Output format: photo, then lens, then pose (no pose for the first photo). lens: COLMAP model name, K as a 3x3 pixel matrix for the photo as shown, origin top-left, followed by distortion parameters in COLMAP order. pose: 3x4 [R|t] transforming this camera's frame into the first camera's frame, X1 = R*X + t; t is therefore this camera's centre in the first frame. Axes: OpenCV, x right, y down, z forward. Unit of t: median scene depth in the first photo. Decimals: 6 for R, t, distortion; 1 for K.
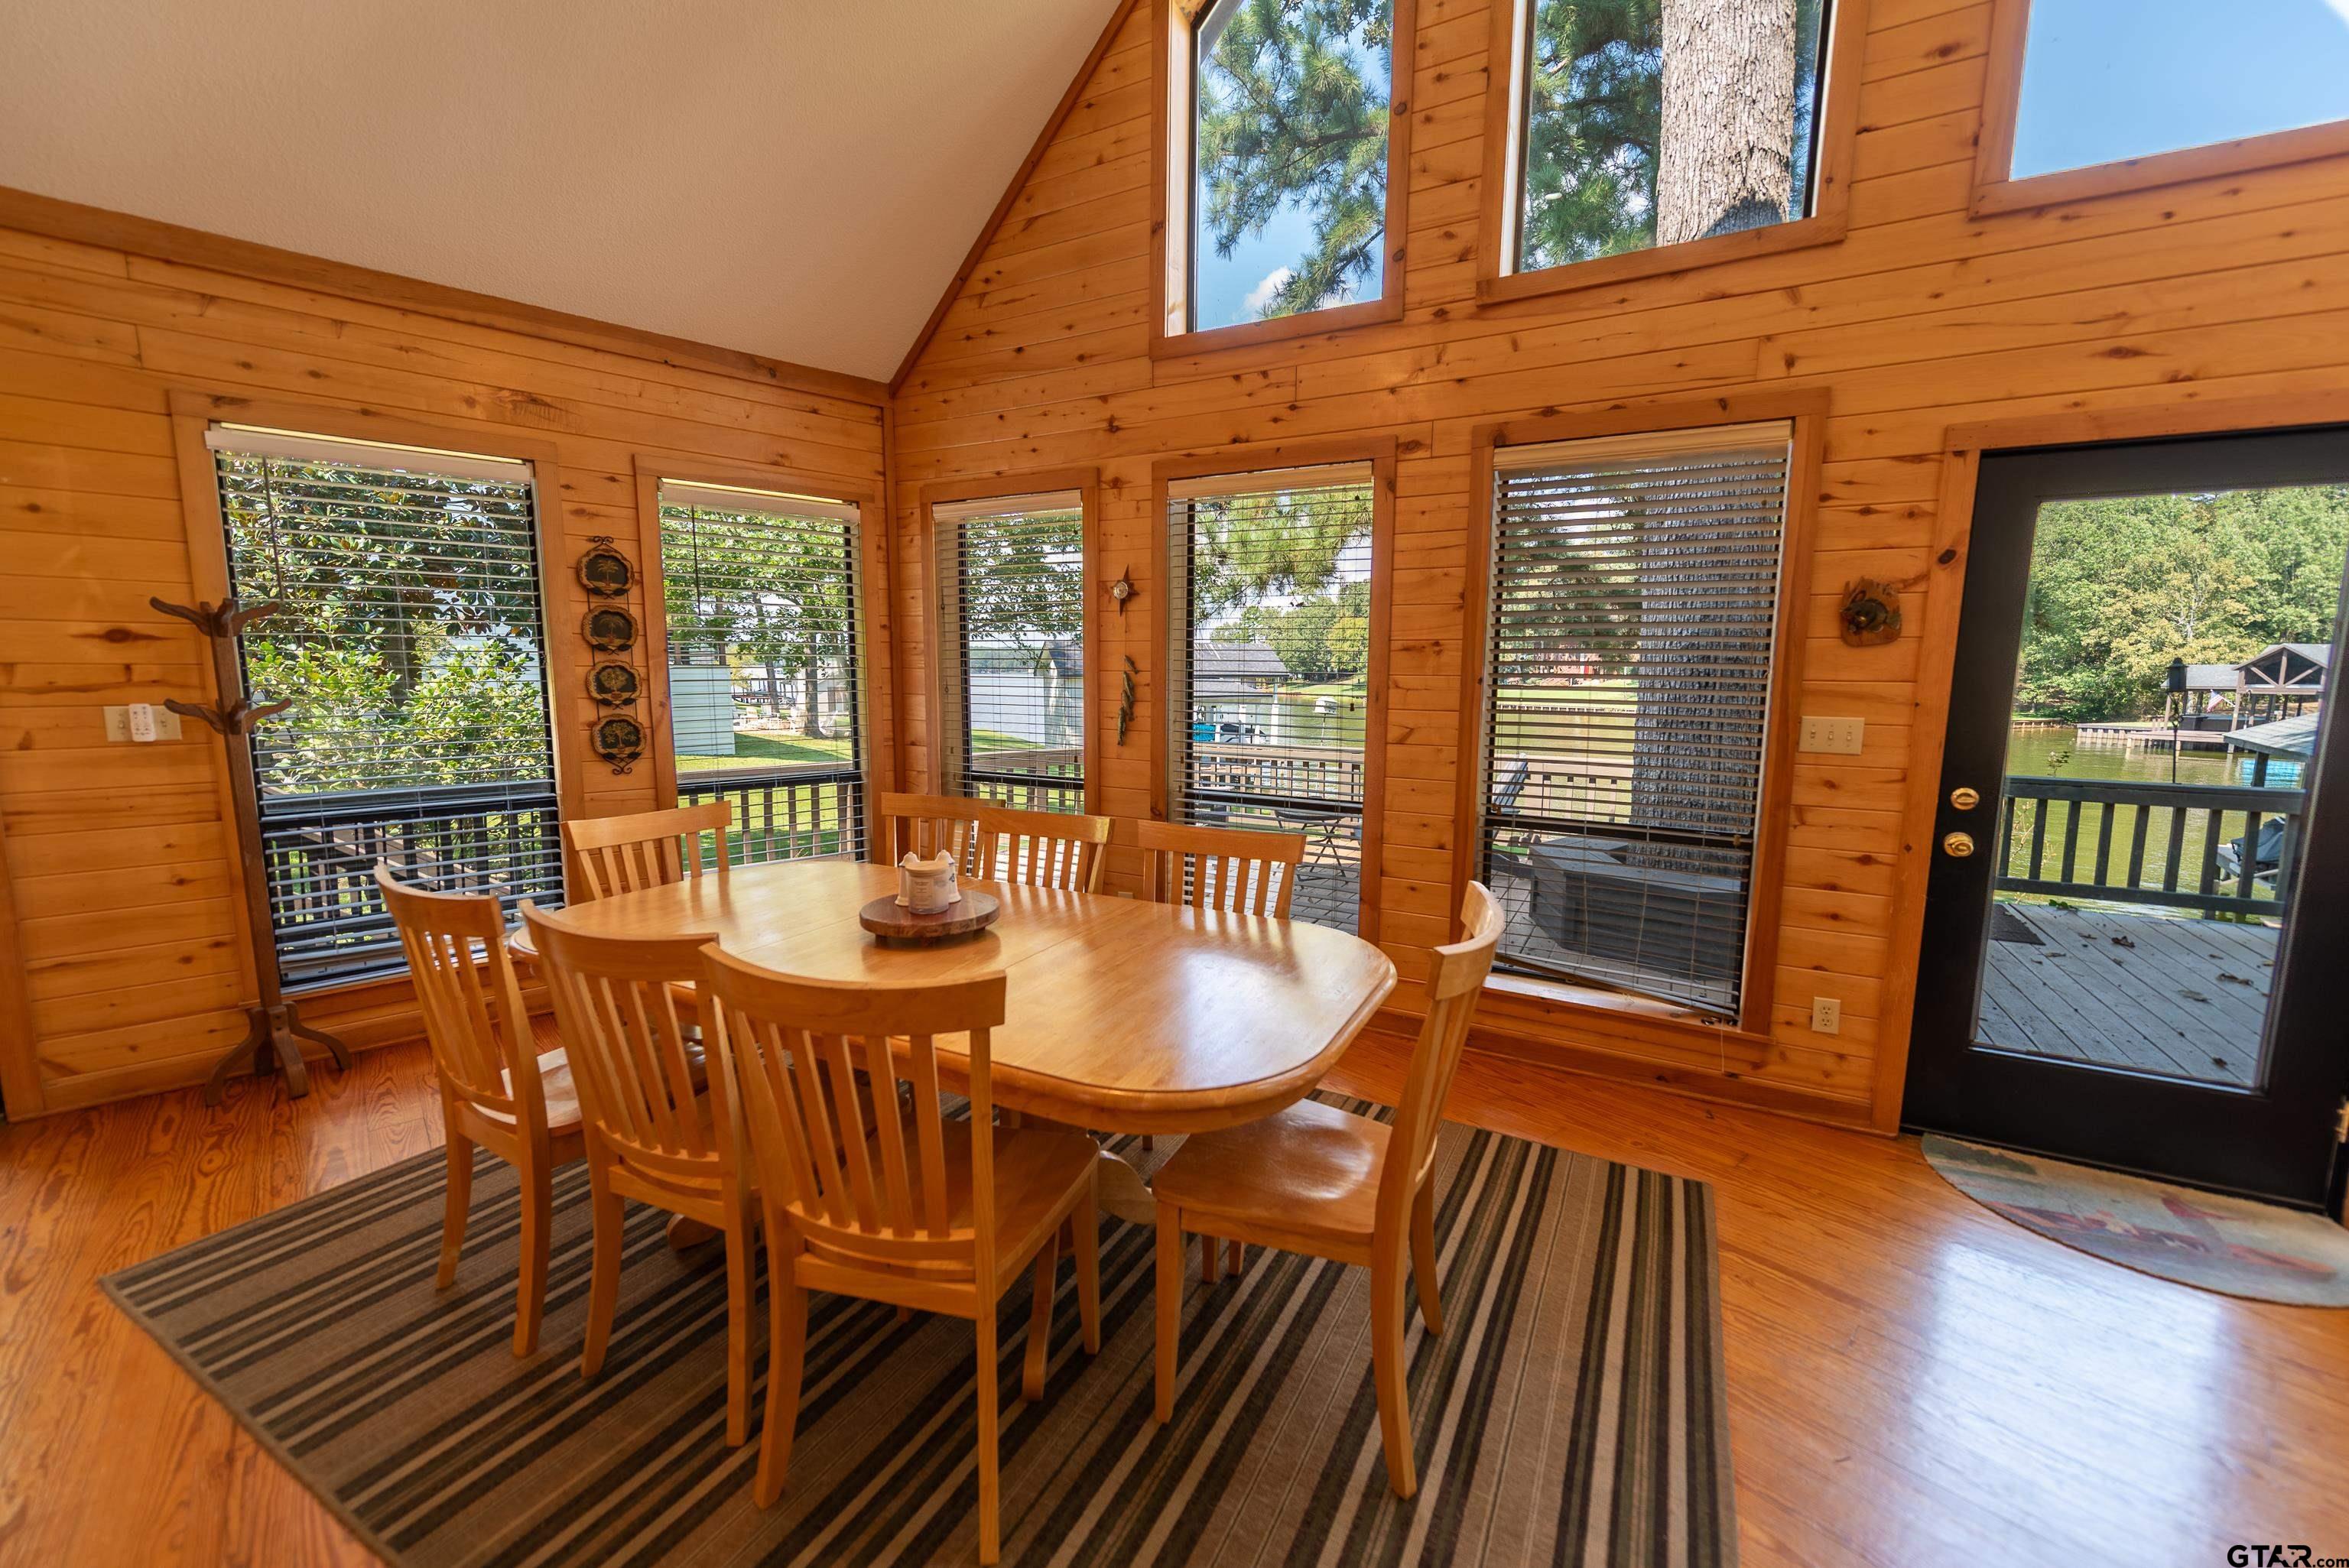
lens RADIAL K [[923.4, 0, 1178.3], [0, 923.4, 789.0], [0, 0, 1]] dist [0.018751, -0.005815]
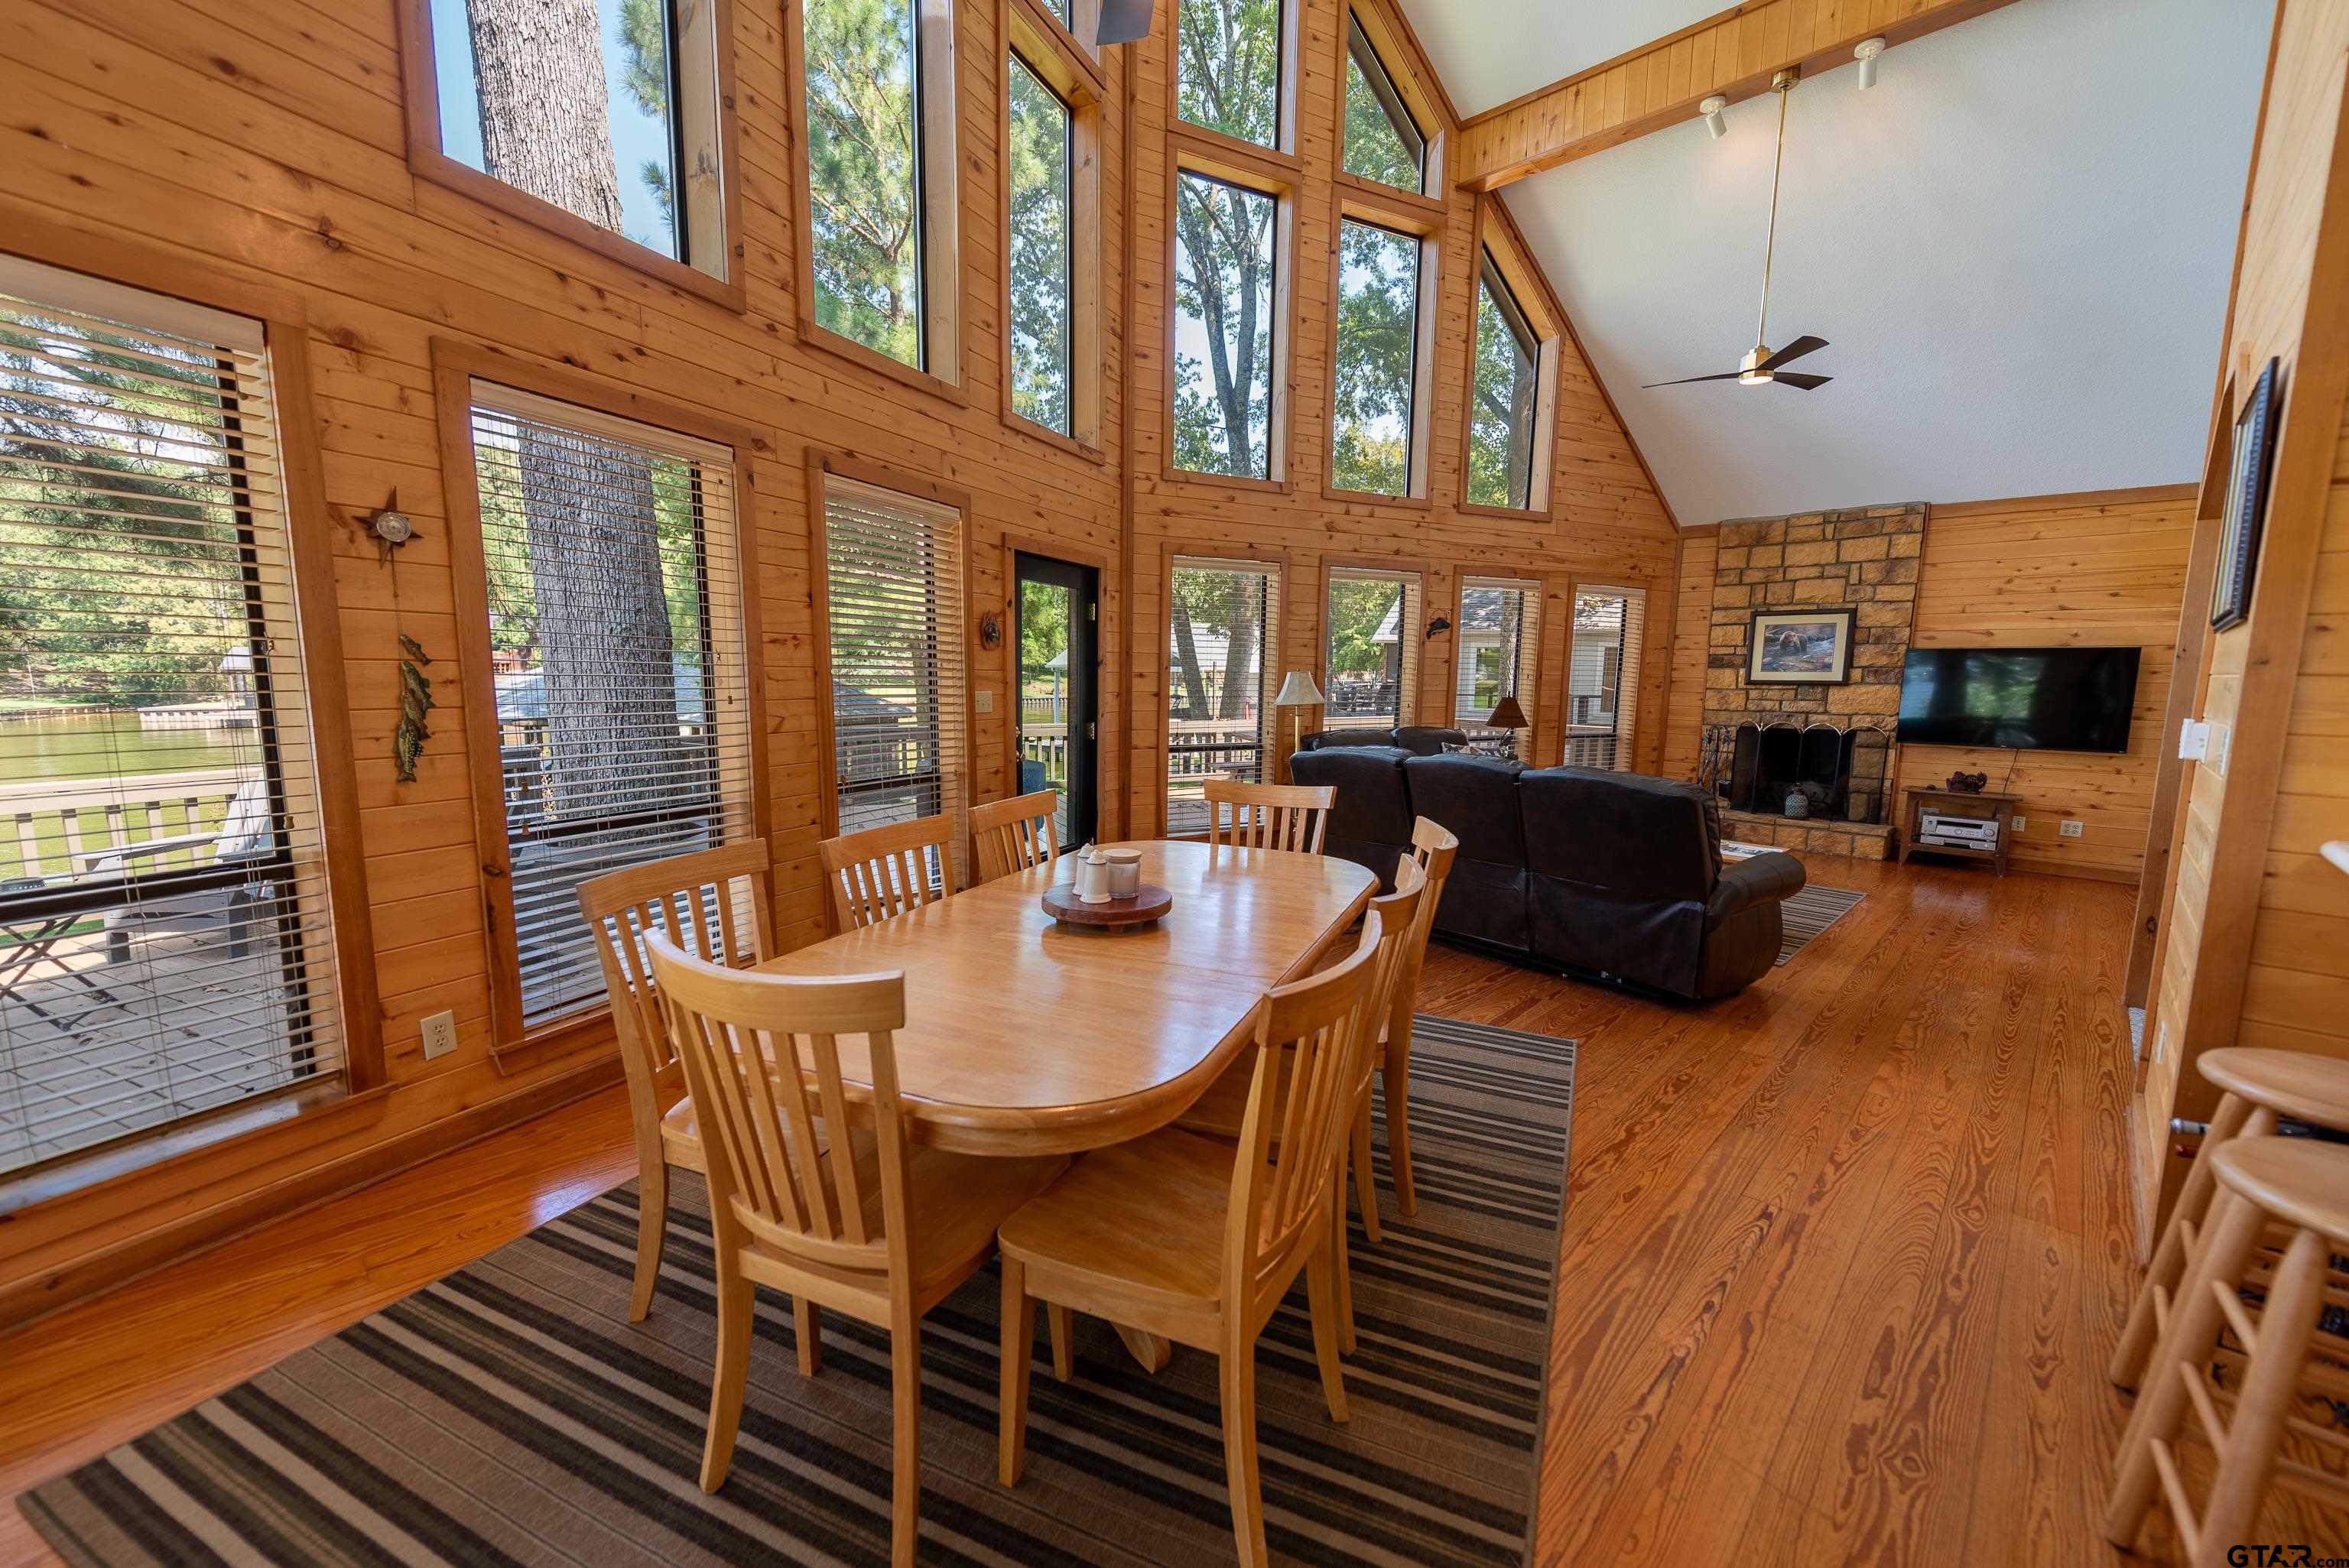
lens RADIAL K [[923.4, 0, 1178.3], [0, 923.4, 789.0], [0, 0, 1]] dist [0.018751, -0.005815]
pose [[-0.066258, -0.136723, 0.988391, -0.748111], [0.116578, 0.982723, 0.143754, -0.076894], [-0.990969, 0.124749, -0.049174, 0.557908]]
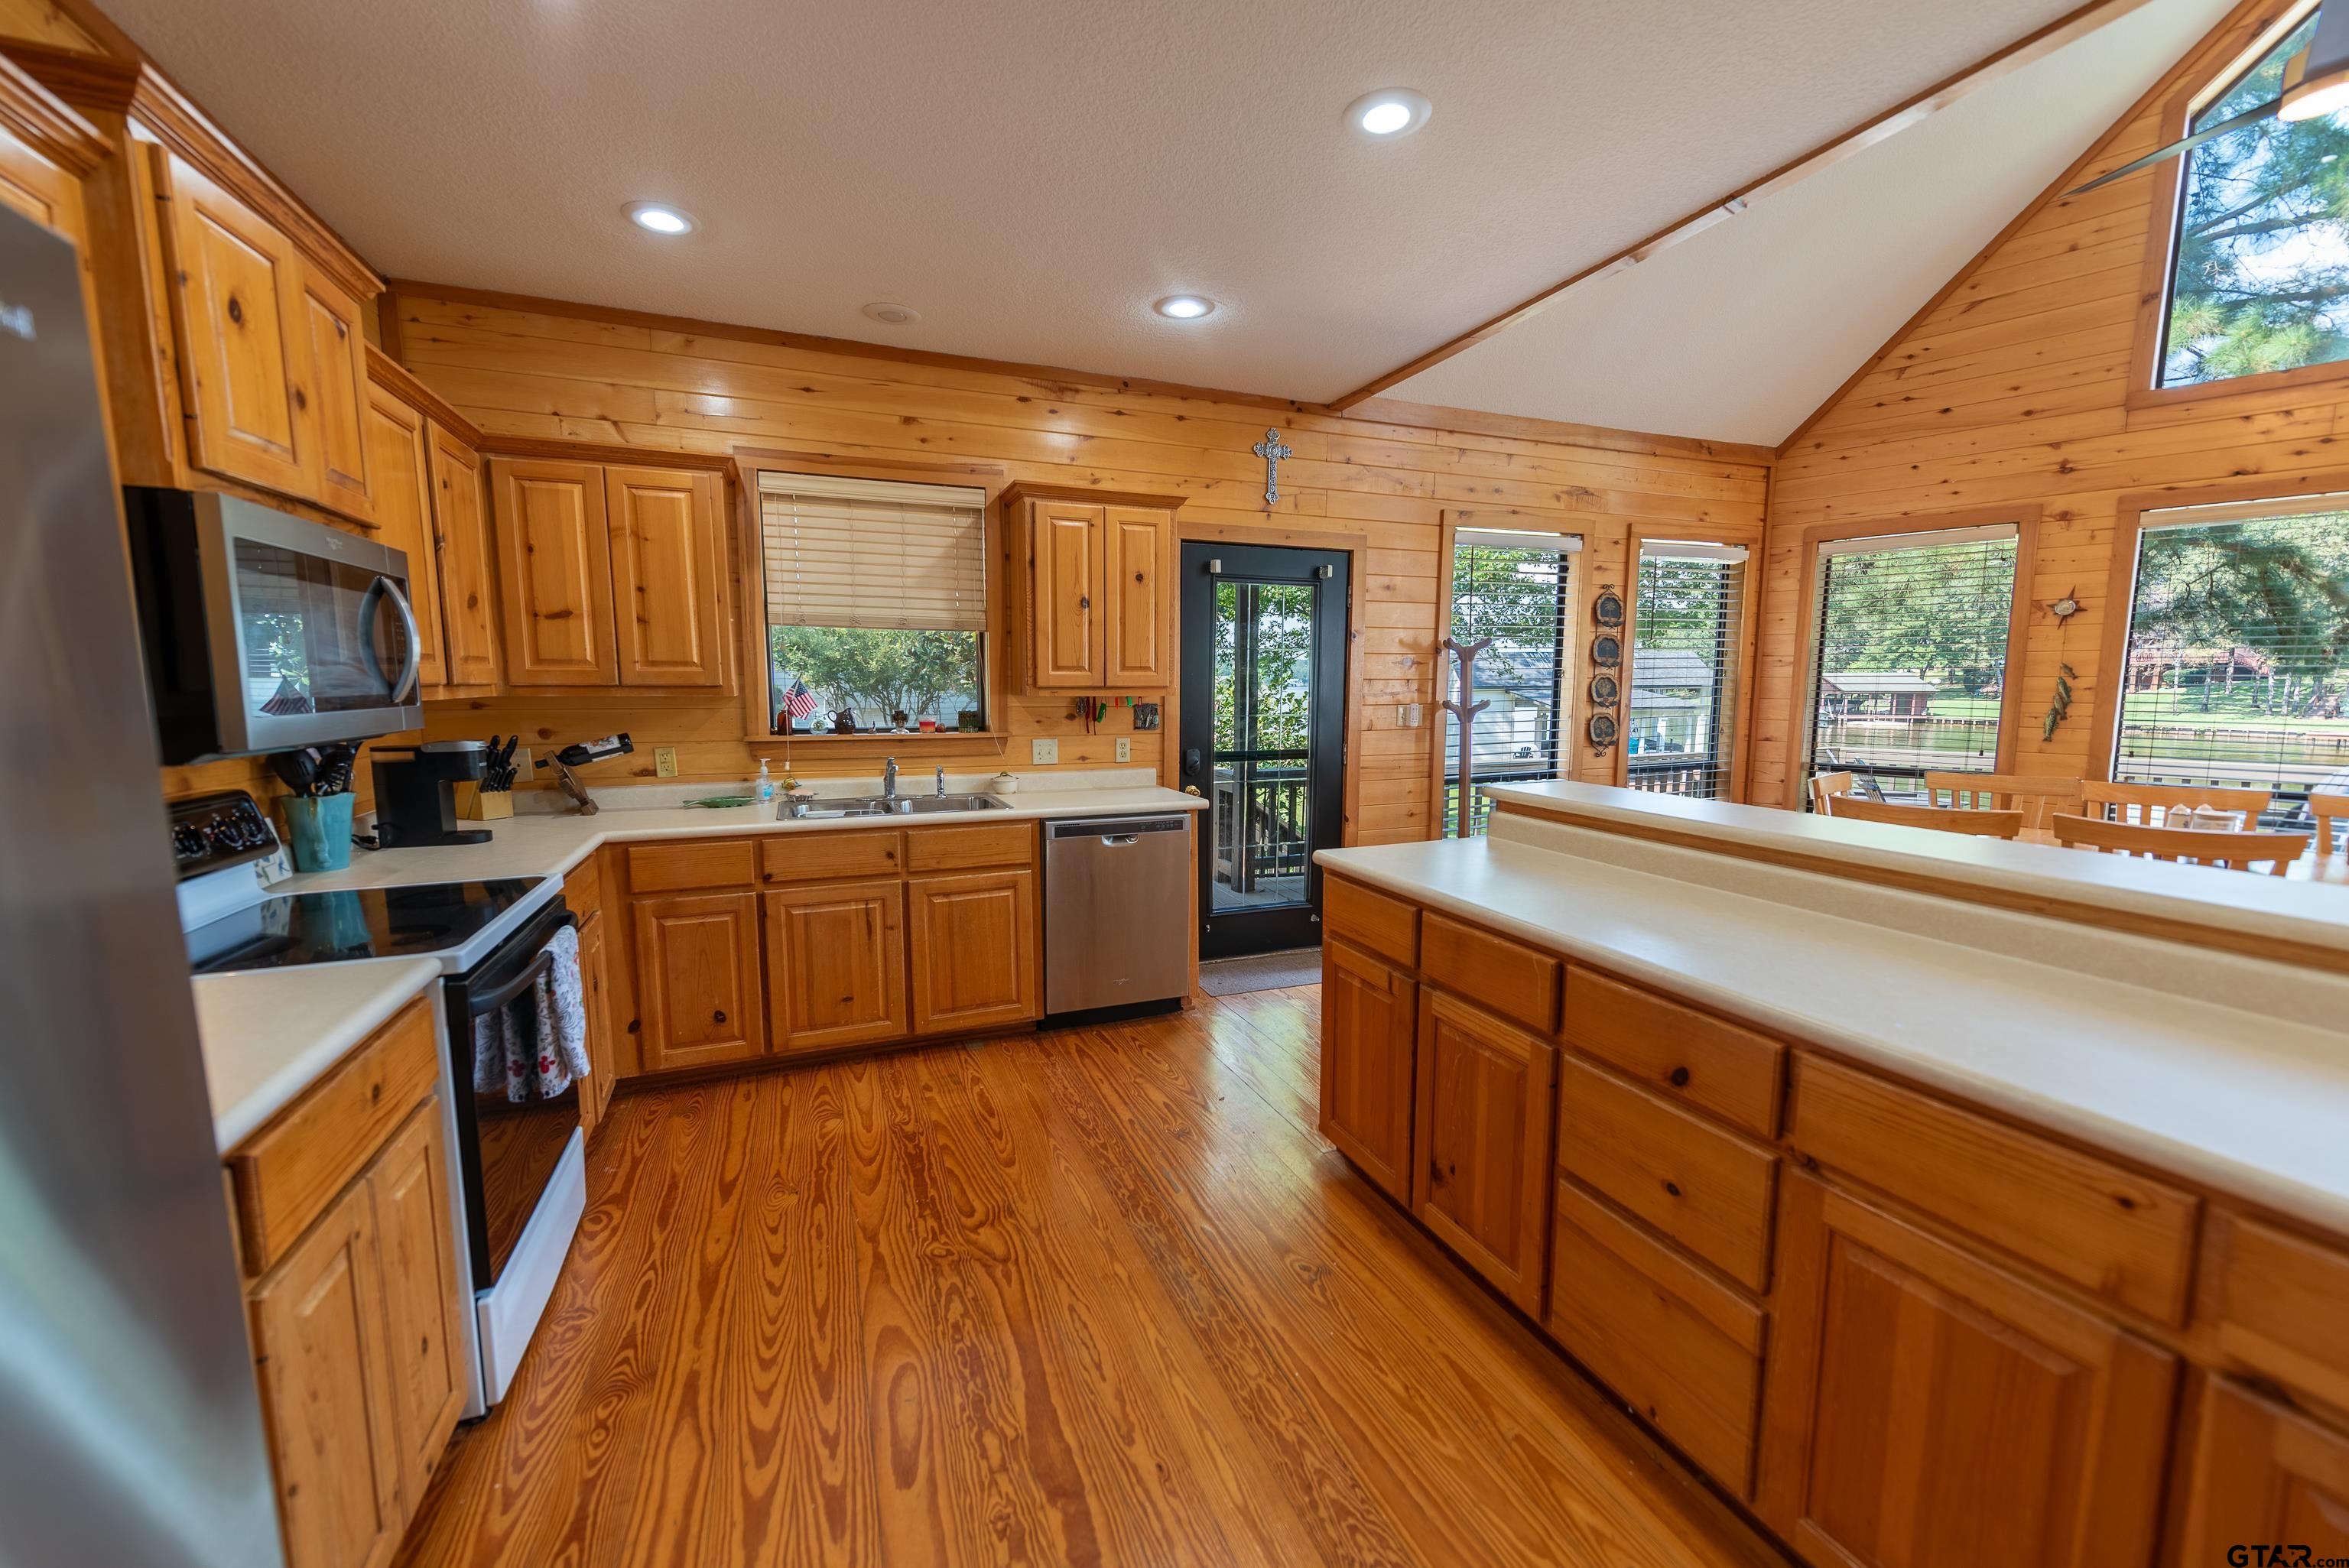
lens RADIAL K [[923.4, 0, 1178.3], [0, 923.4, 789.0], [0, 0, 1]] dist [0.018751, -0.005815]
pose [[0.938930, 0.031604, -0.342655, -0.722272], [-0.036356, 0.999311, -0.007452, 0.064161], [0.342183, 0.019454, 0.939432, -0.497213]]
